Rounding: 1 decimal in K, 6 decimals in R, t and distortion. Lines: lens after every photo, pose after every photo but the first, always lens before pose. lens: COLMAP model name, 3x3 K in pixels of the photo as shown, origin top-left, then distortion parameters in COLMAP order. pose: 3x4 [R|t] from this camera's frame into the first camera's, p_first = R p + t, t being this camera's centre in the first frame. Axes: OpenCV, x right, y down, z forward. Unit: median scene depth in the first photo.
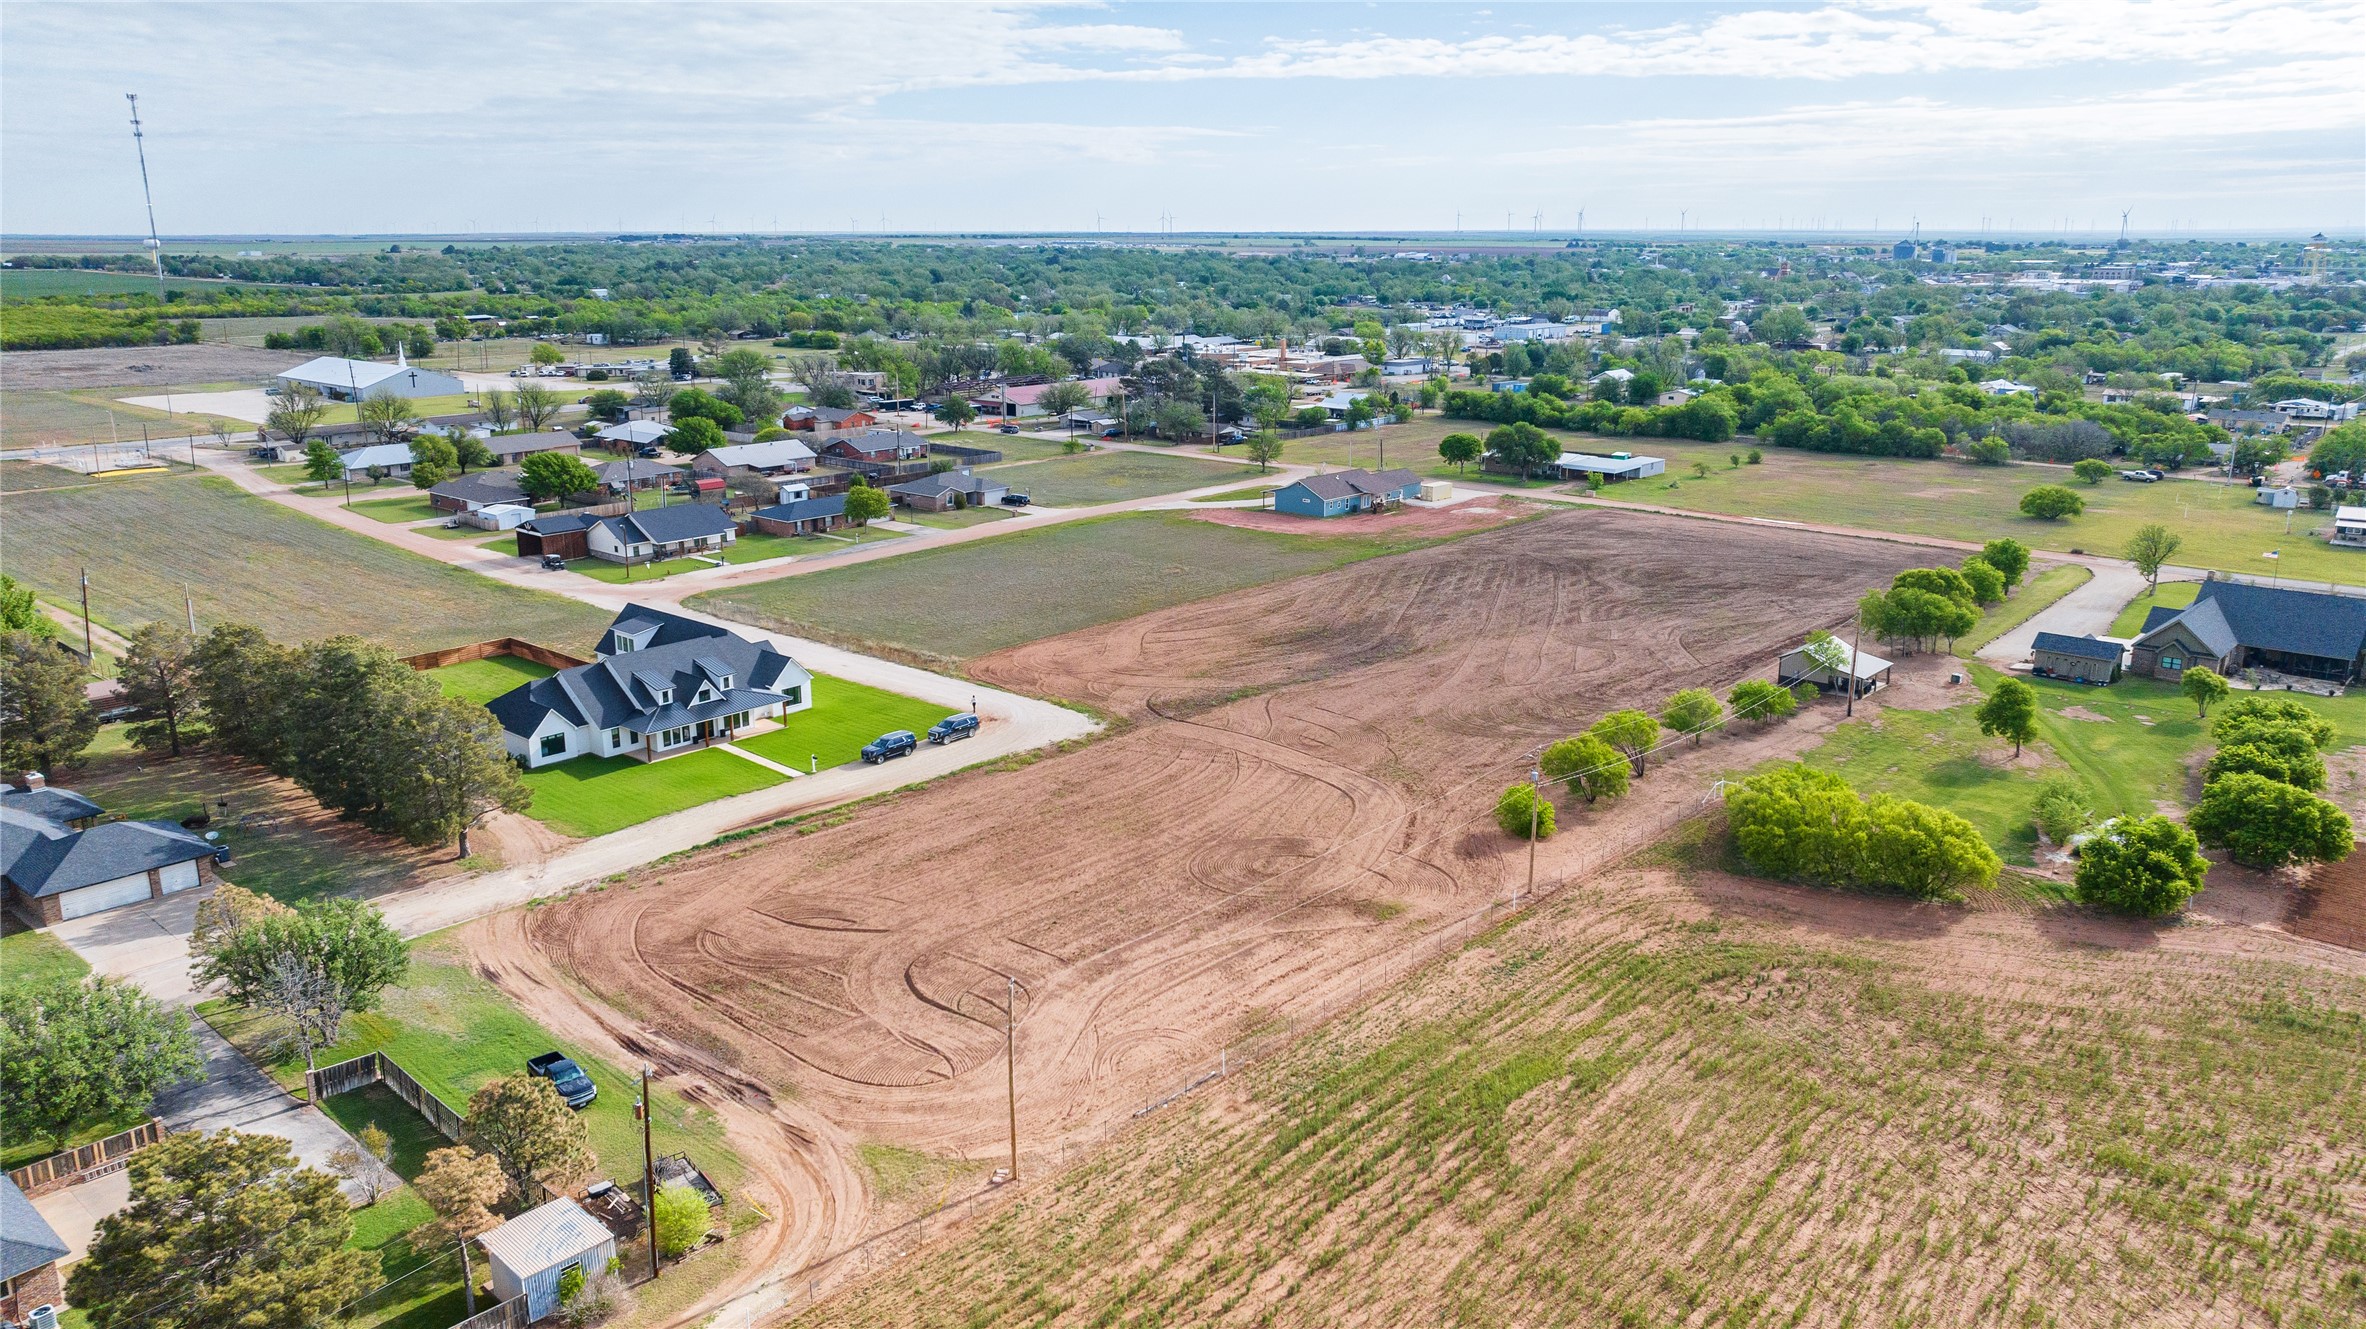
lens RADIAL K [[1704.5, 0, 1199.8], [0, 1704.5, 674.5], [0, 0, 1]] dist [-0.025349, 0.021700]
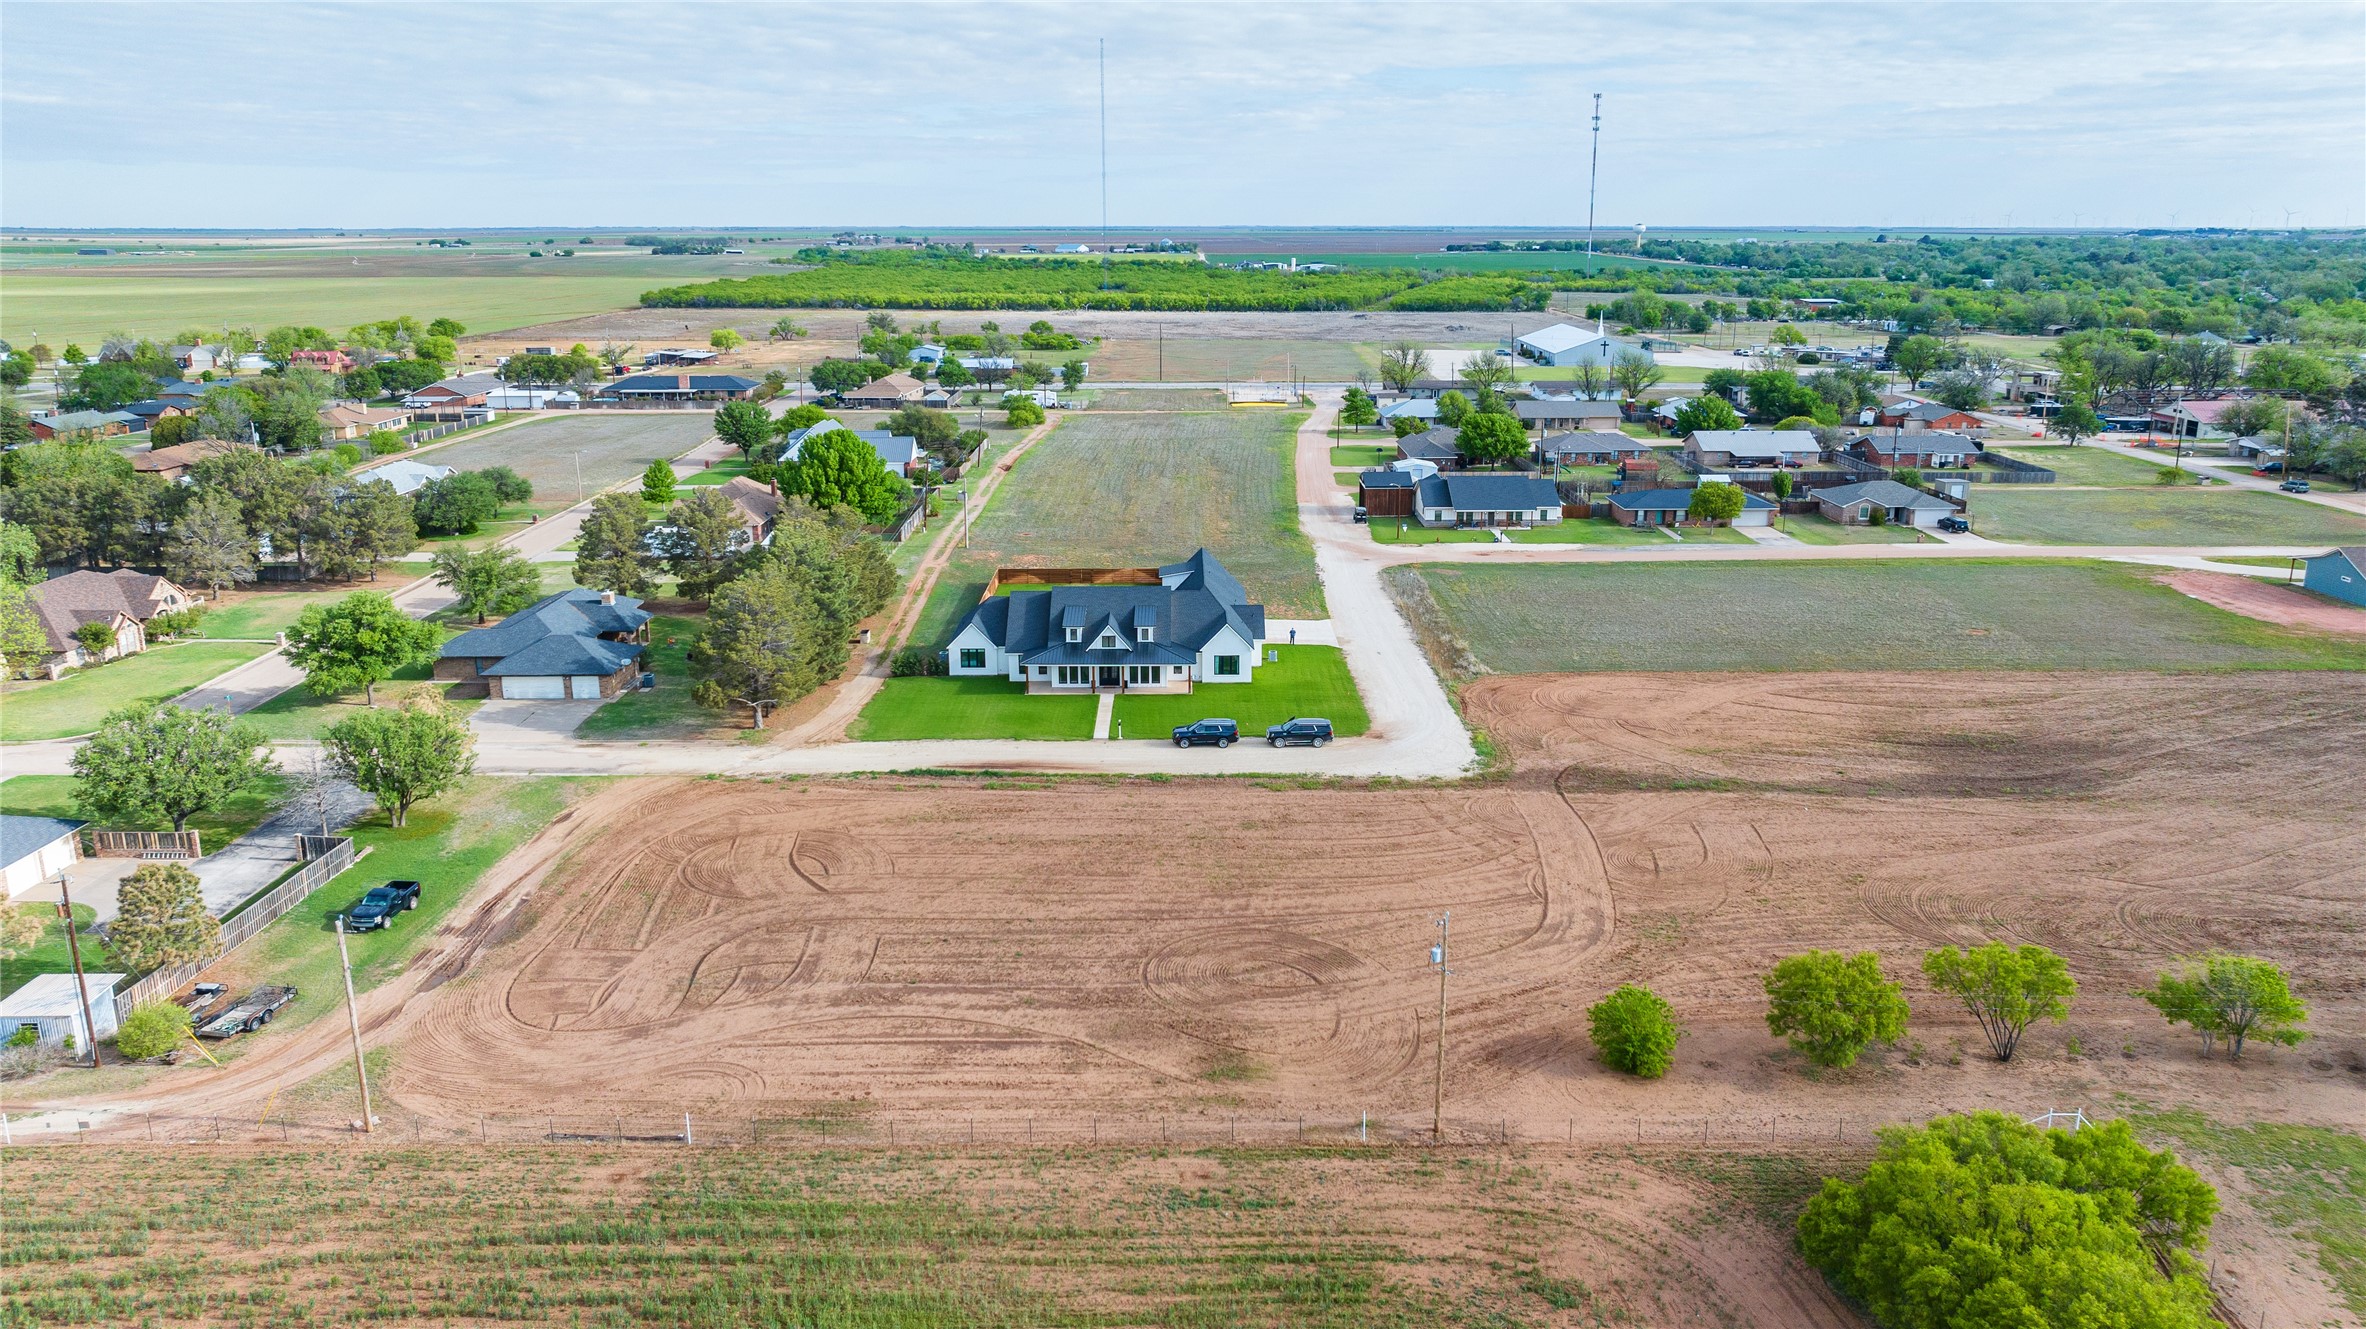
lens RADIAL K [[1704.5, 0, 1171.9], [0, 1704.5, 660.0], [0, 0, 1]] dist [-0.025349, 0.021700]
pose [[0.656808, 0.188281, -0.730174, 0.446486], [-0.192161, 0.978148, 0.079370, -0.061763], [0.729162, 0.088180, 0.678636, 0.374684]]
